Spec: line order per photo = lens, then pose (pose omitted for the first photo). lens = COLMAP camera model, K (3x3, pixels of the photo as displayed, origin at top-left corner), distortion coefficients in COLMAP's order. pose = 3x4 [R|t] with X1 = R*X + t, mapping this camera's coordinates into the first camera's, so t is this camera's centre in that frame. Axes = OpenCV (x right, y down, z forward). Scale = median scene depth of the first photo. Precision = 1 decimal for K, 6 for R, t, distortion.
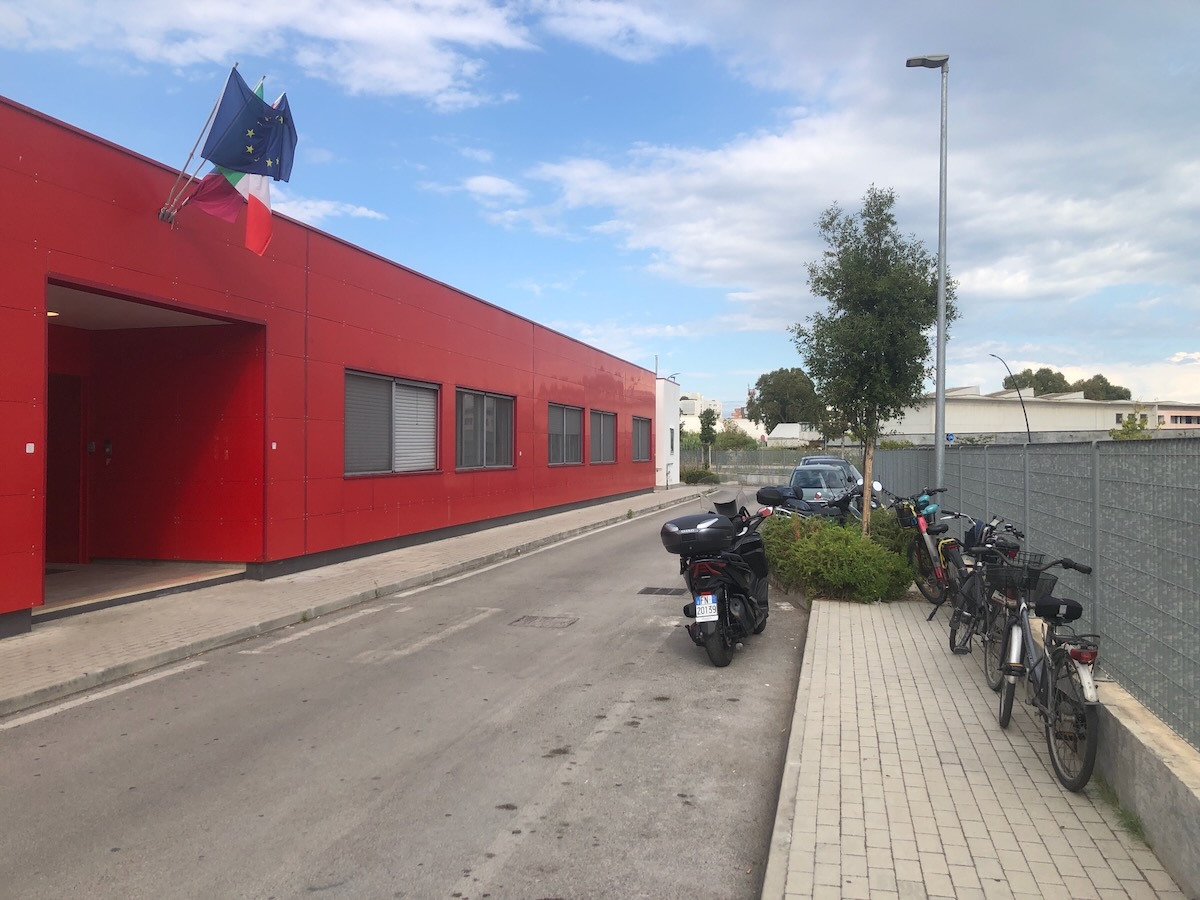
lens RADIAL K [[1021.0, 0, 600.0], [0, 1021.0, 450.0], [0, 0, 1]] dist [-0.010654, -0.007039]
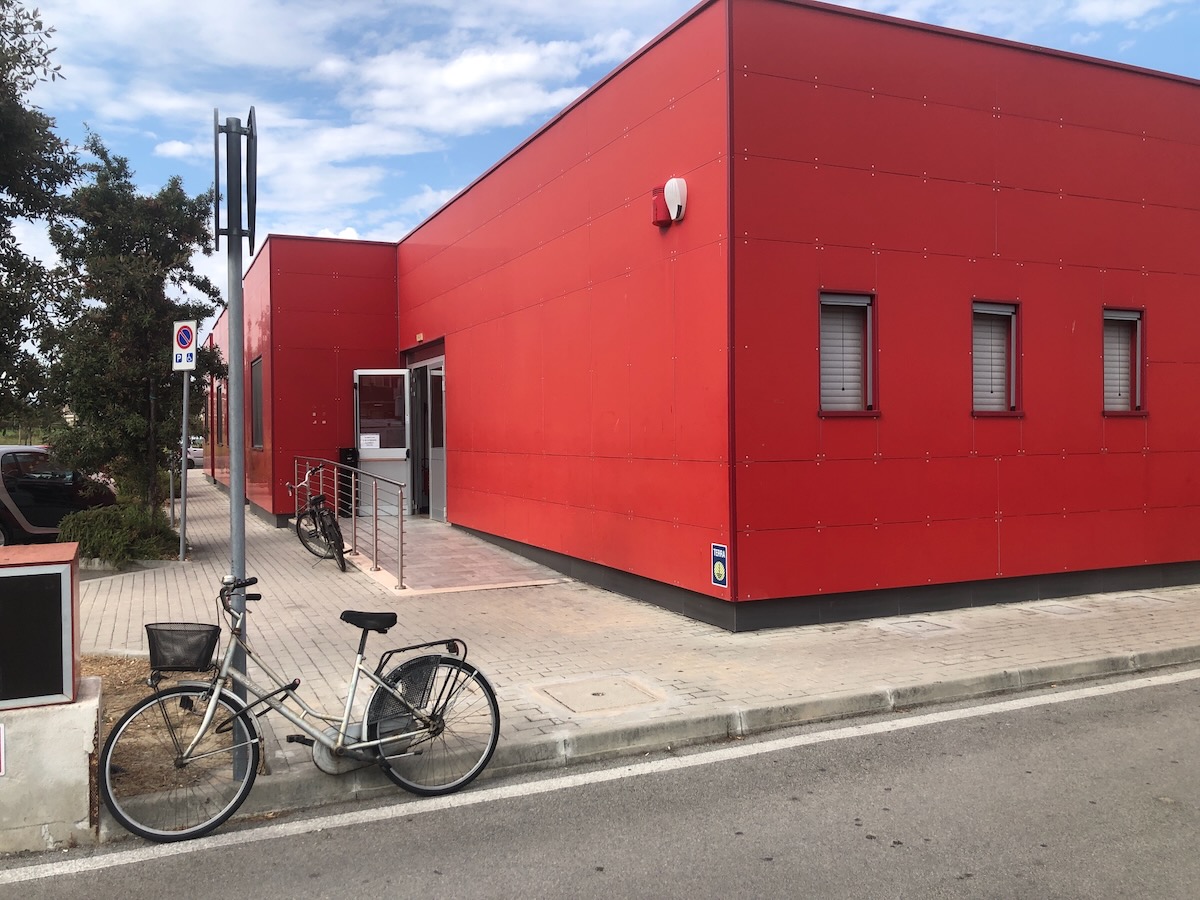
lens RADIAL K [[1021.0, 0, 600.0], [0, 1021.0, 450.0], [0, 0, 1]] dist [-0.010654, -0.007039]
pose [[0.606948, -0.015332, -0.794594, 0.066816], [0.023197, 0.999730, -0.001571, 0.002588], [0.794403, -0.017479, 0.607139, 0.286505]]
